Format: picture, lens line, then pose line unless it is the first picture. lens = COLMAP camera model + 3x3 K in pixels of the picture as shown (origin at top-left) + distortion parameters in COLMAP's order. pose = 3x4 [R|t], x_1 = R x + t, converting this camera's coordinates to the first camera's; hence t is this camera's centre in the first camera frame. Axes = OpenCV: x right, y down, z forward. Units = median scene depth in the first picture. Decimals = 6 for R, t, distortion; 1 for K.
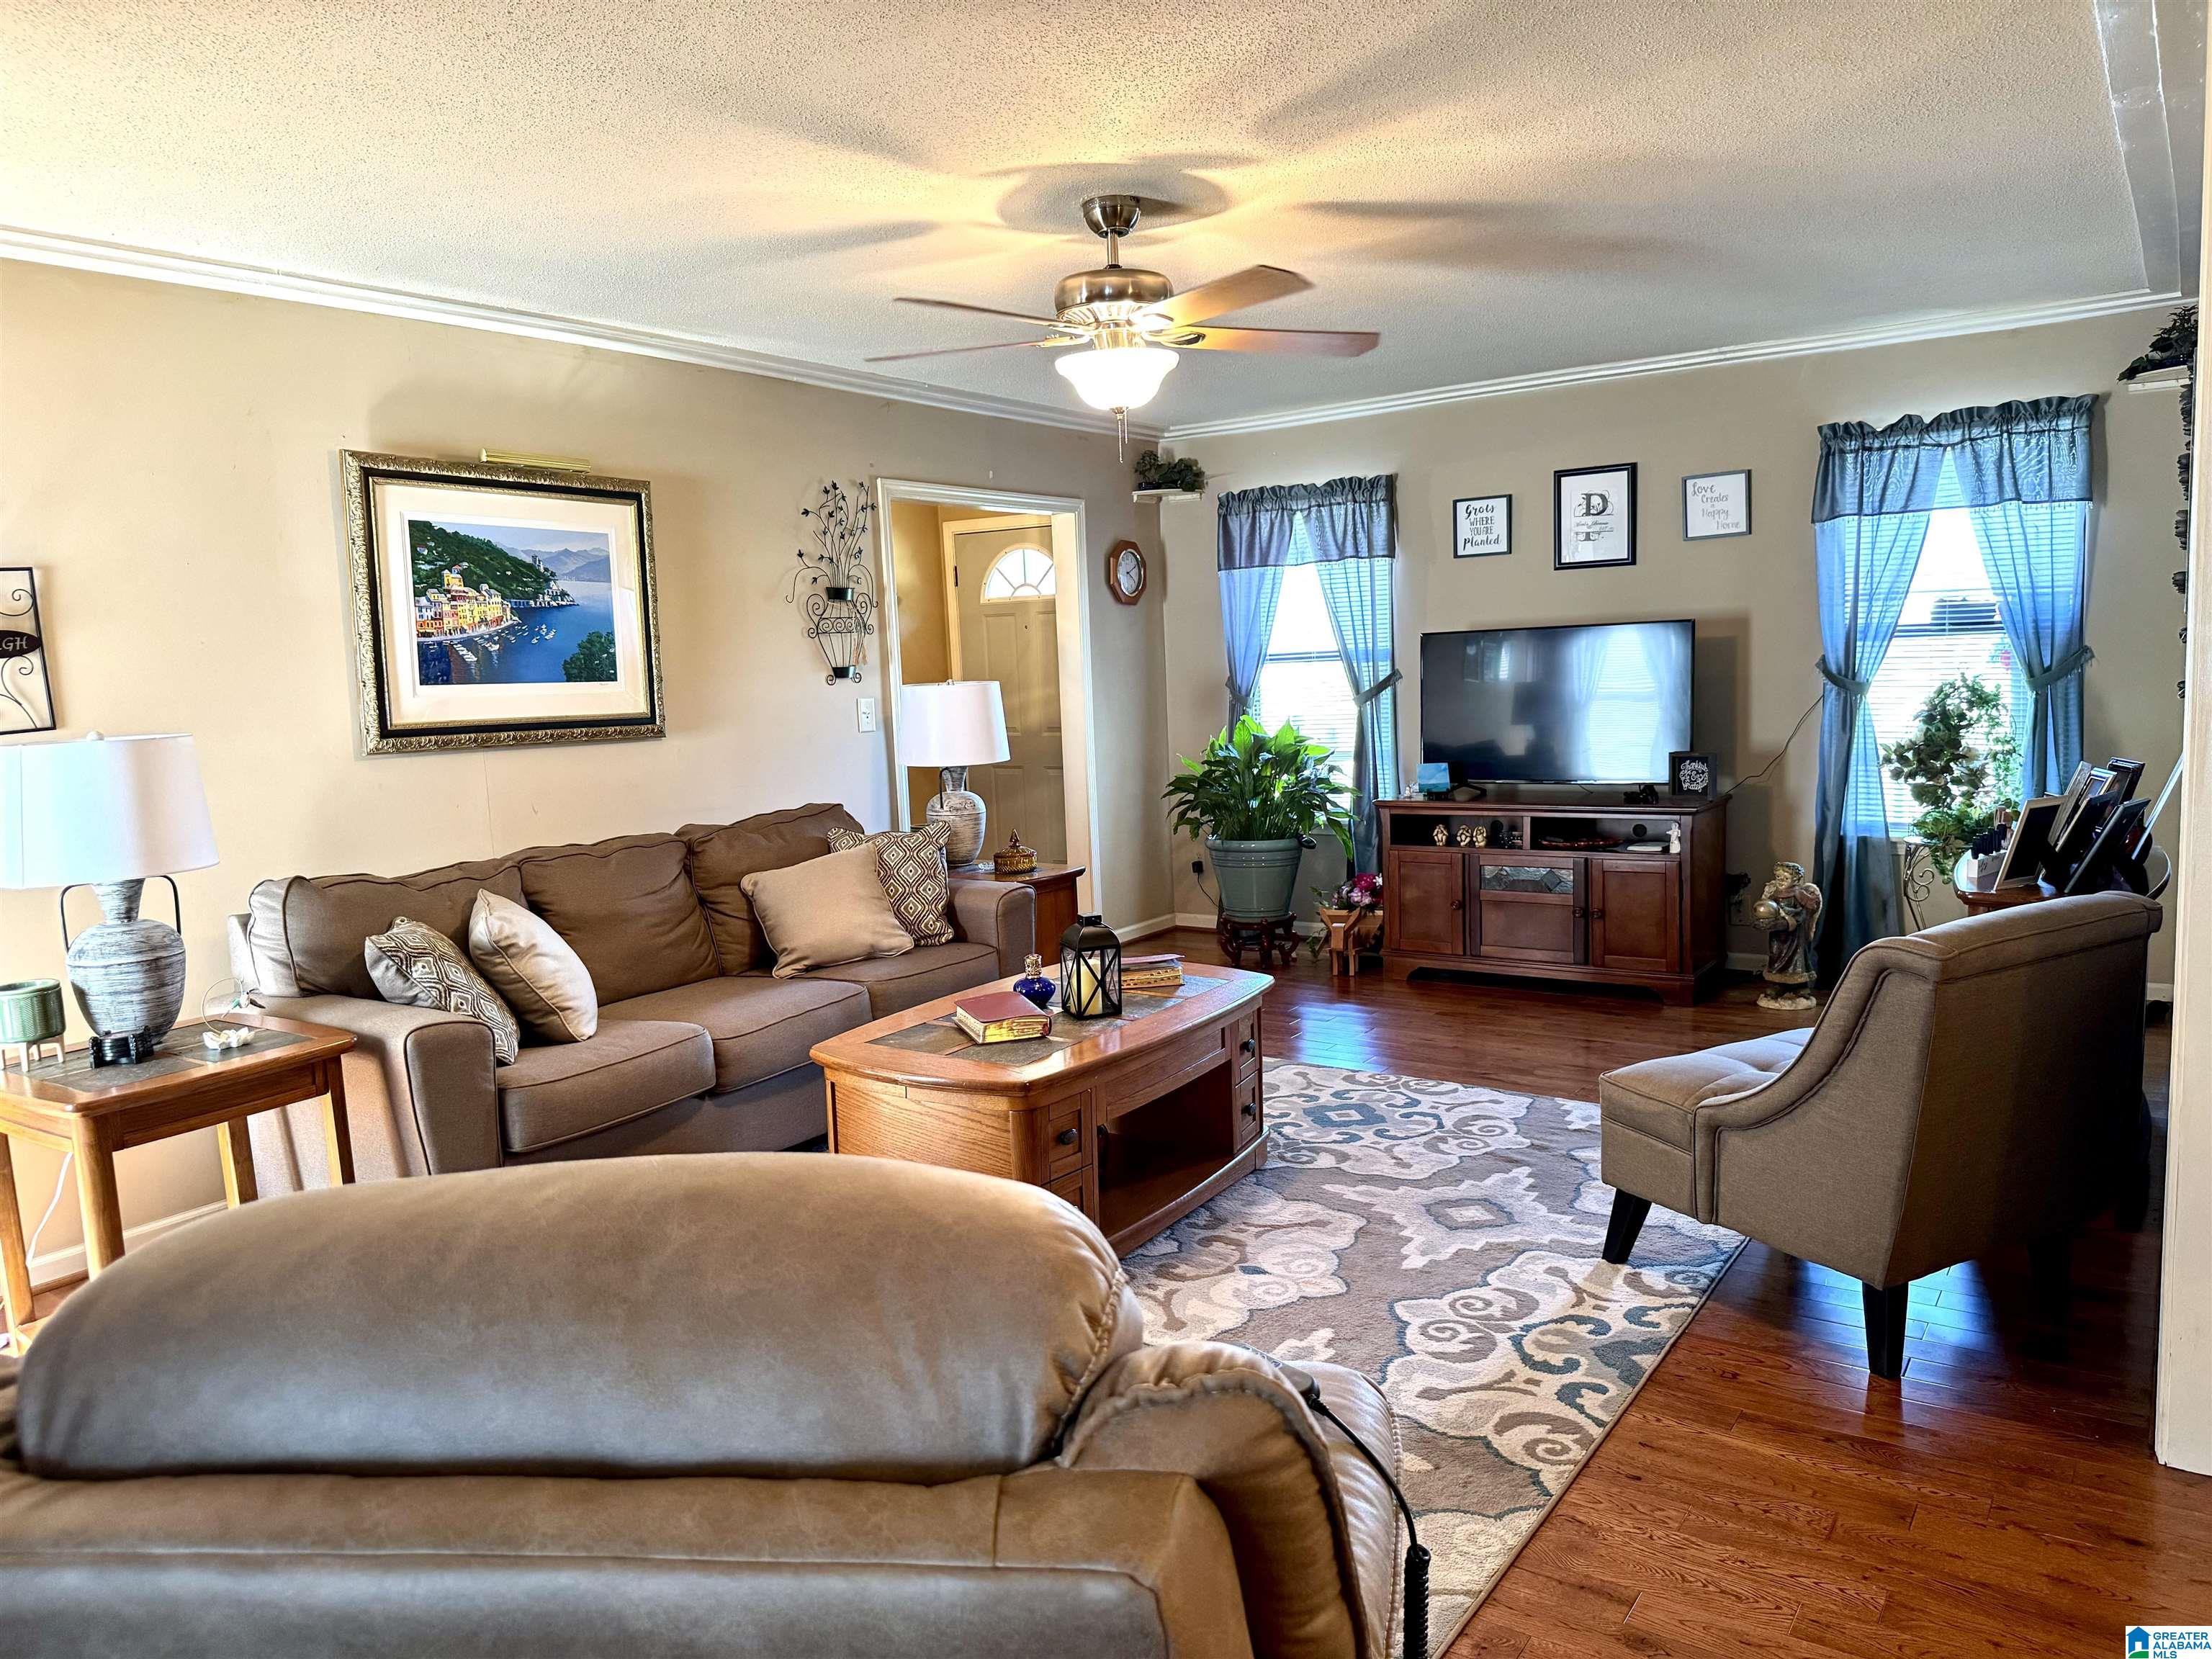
lens RADIAL K [[1525.9, 0, 1095.0], [0, 1525.9, 868.9], [0, 0, 1]] dist [0.101495, -0.272622]
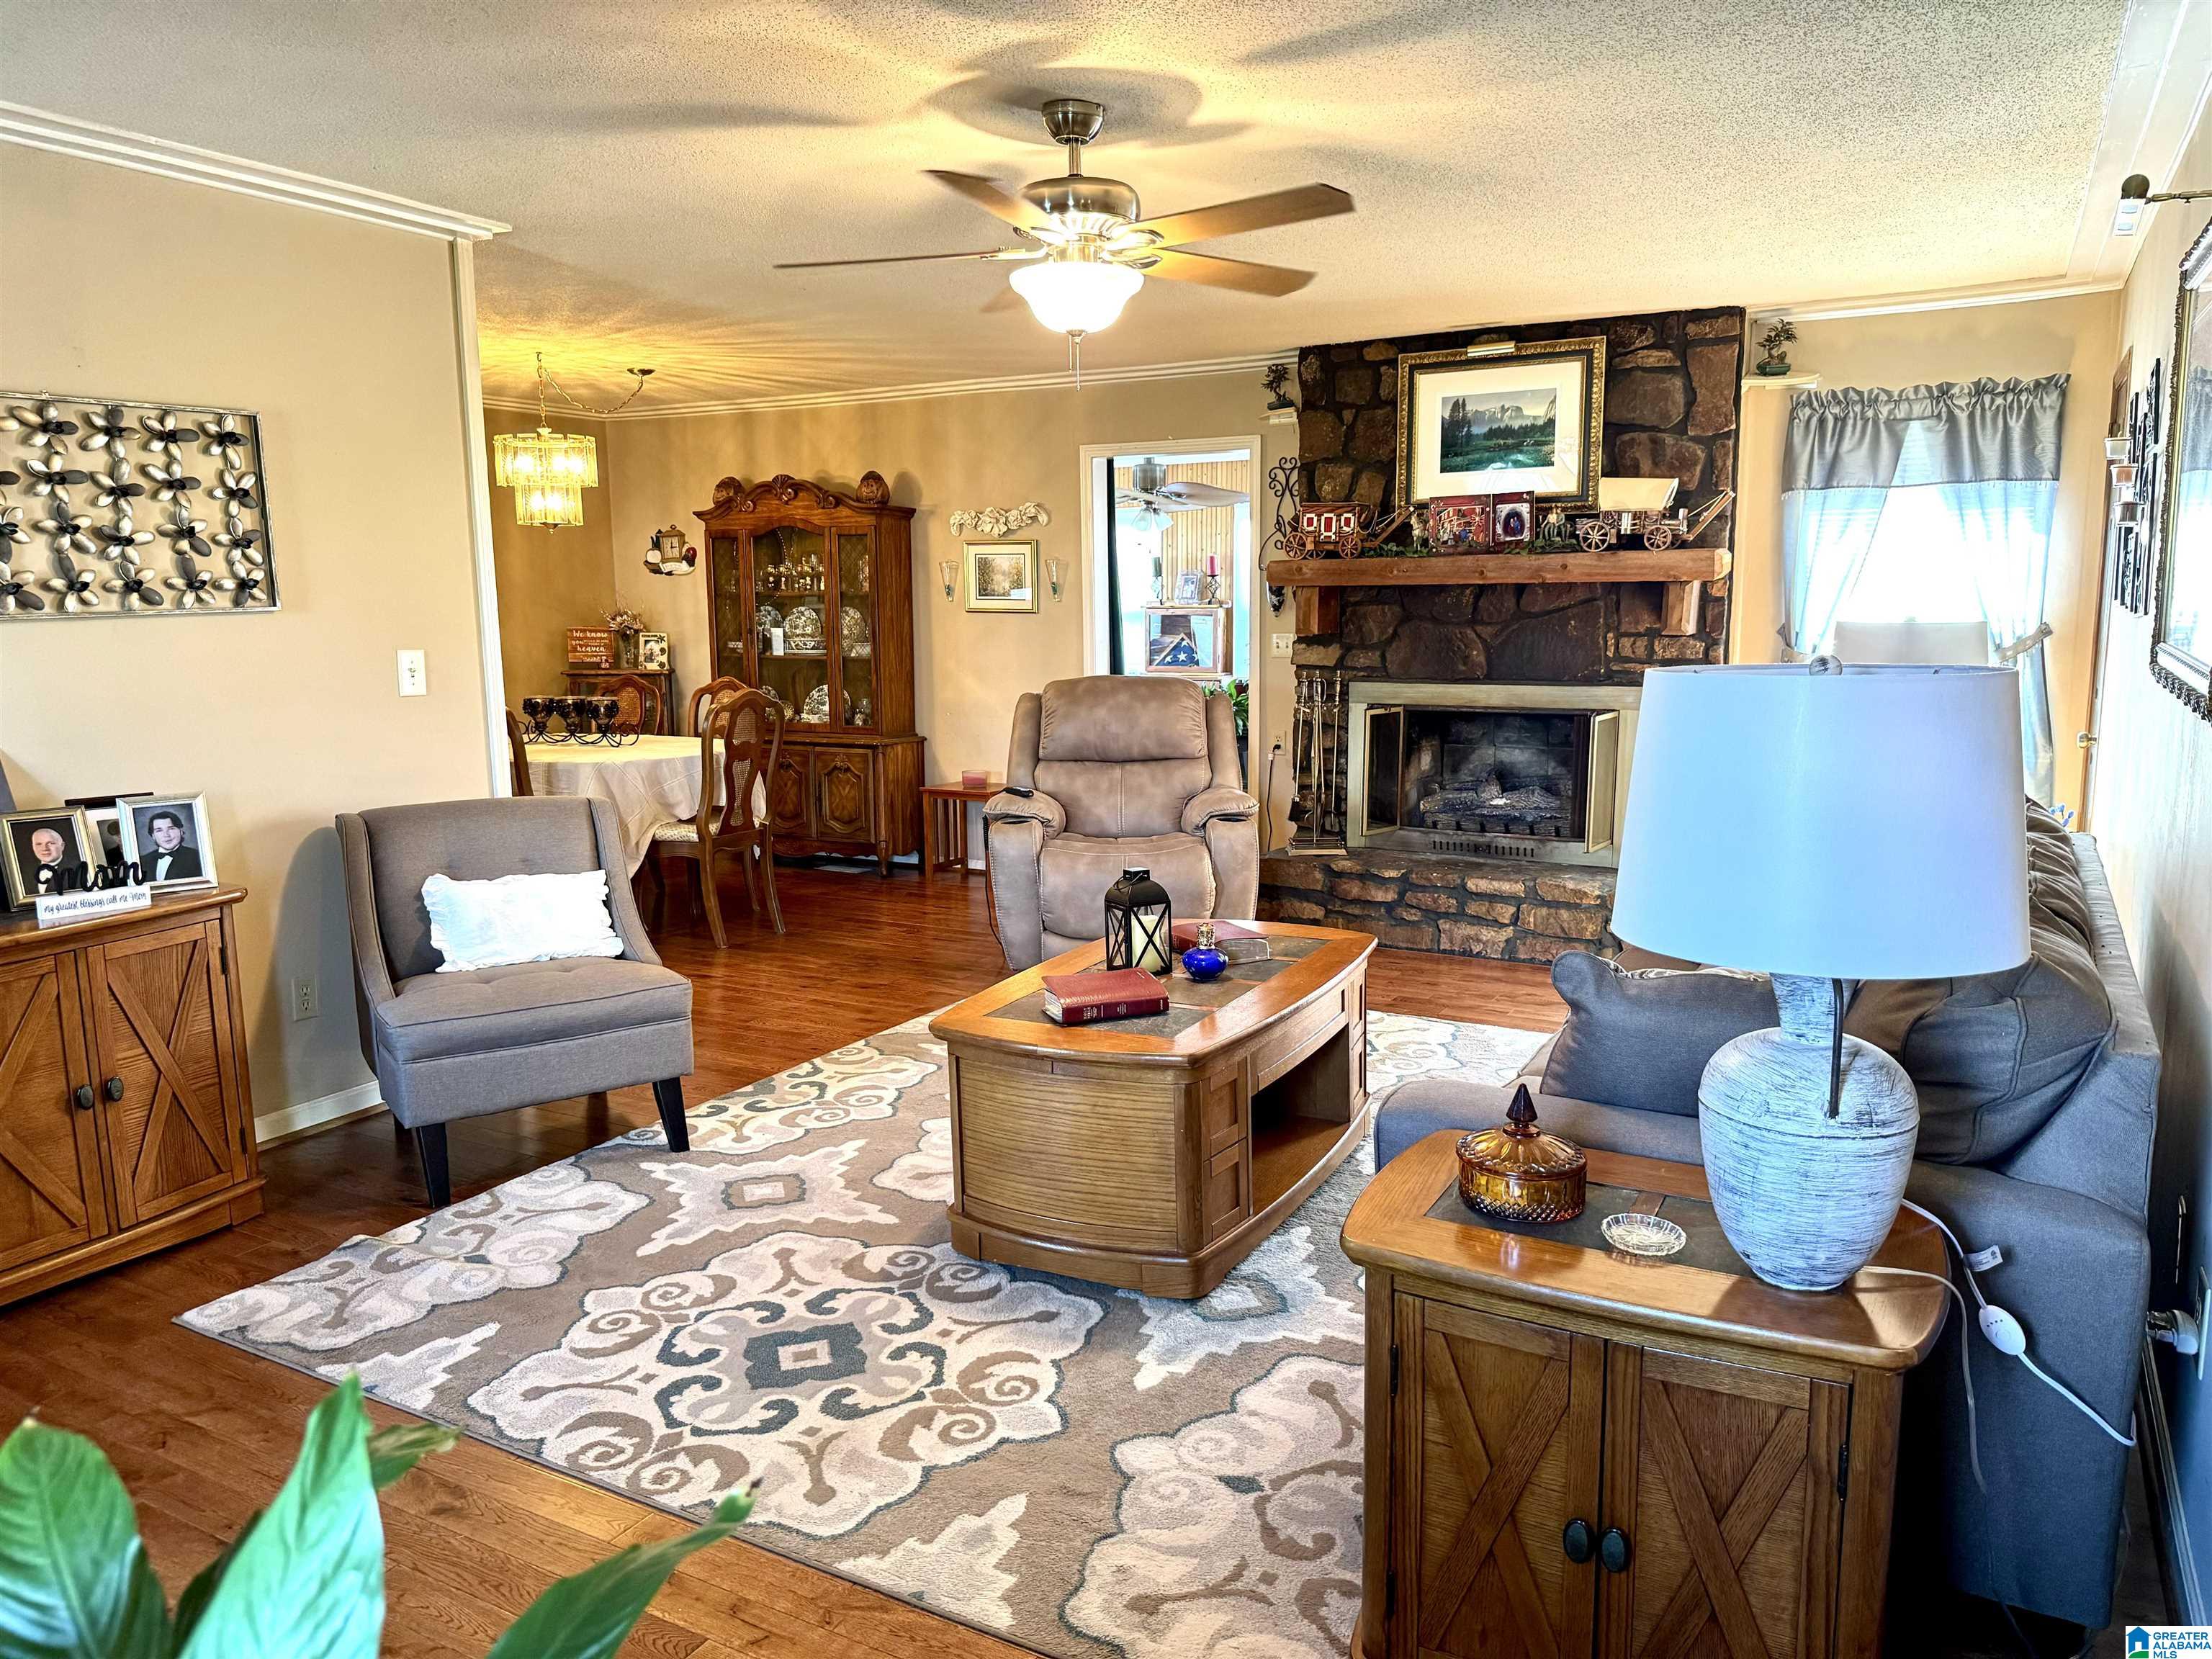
lens RADIAL K [[1525.9, 0, 1095.0], [0, 1525.9, 868.9], [0, 0, 1]] dist [0.101495, -0.272622]
pose [[-0.993815, 0.071970, -0.084568, 0.085171], [0.042371, 0.949694, 0.310299, -0.222739], [0.102646, 0.304797, -0.946870, 1.578570]]
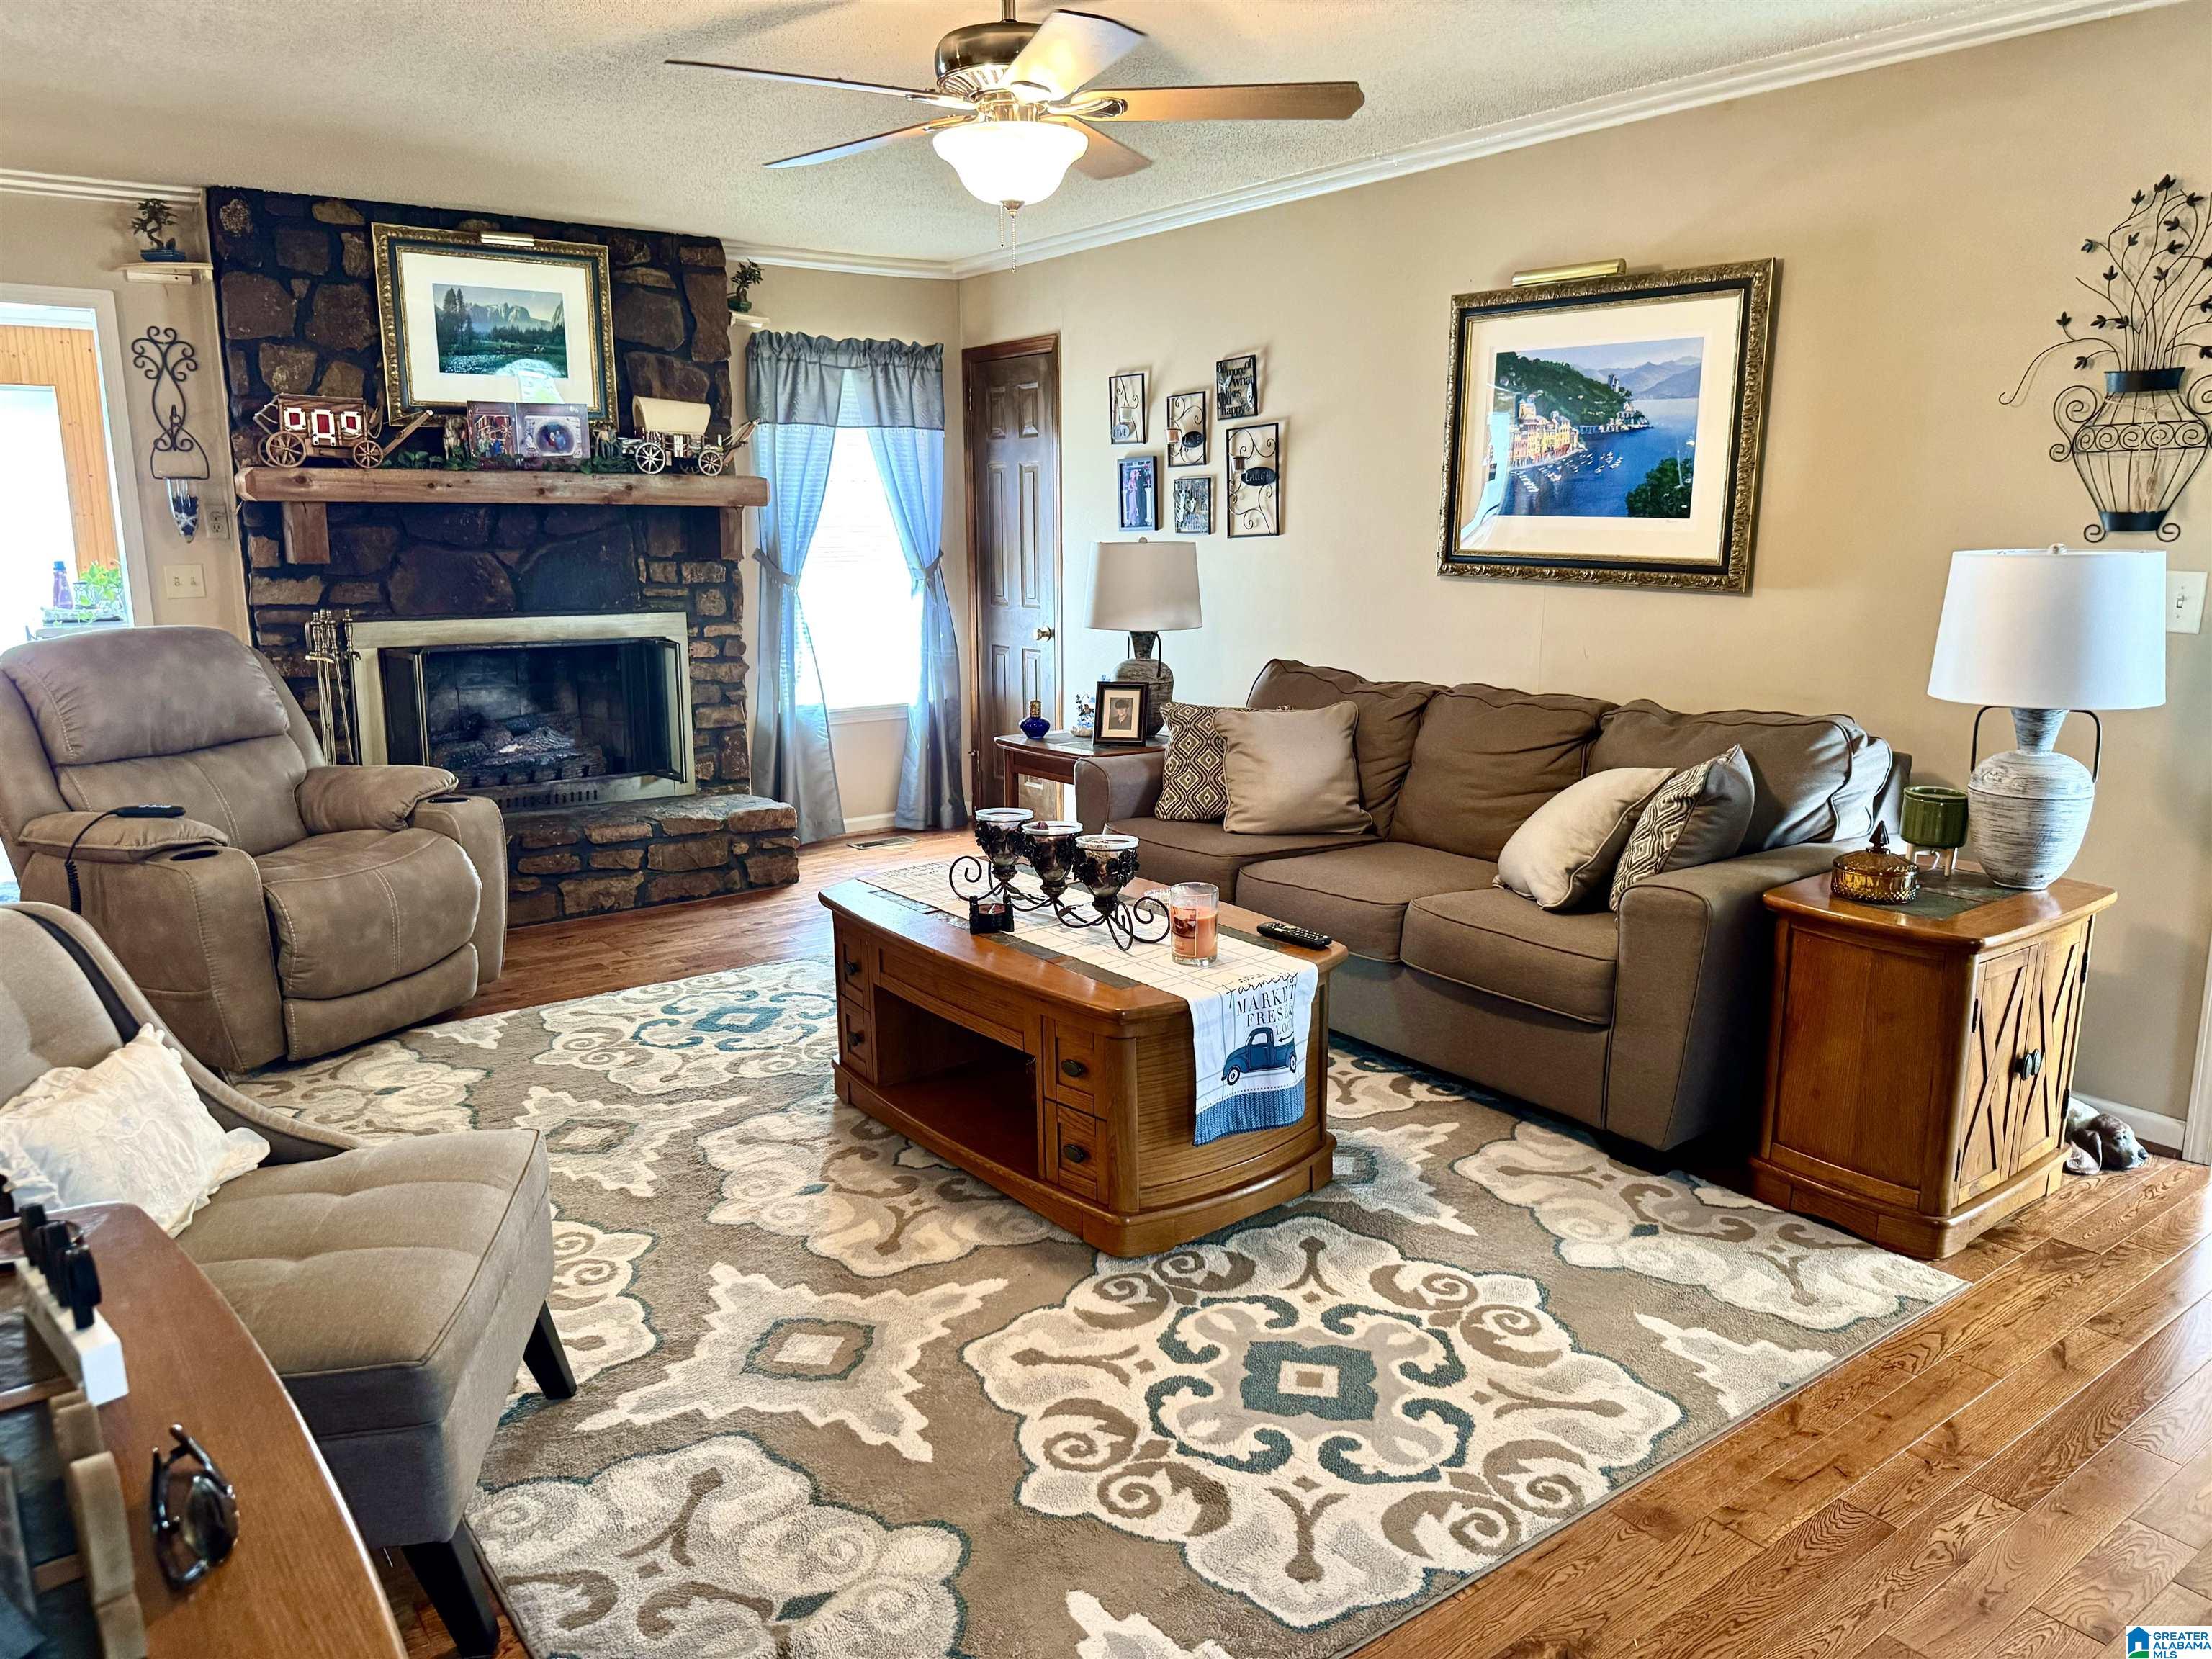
lens RADIAL K [[1562.7, 0, 1106.0], [0, 1562.7, 829.5], [0, 0, 1]] dist [0.055620, -0.084902]
pose [[-0.314780, 0.232059, -0.920360, 0.673083], [-0.114545, 0.953278, 0.279535, -0.180449], [0.942228, 0.193415, -0.273492, 1.068249]]
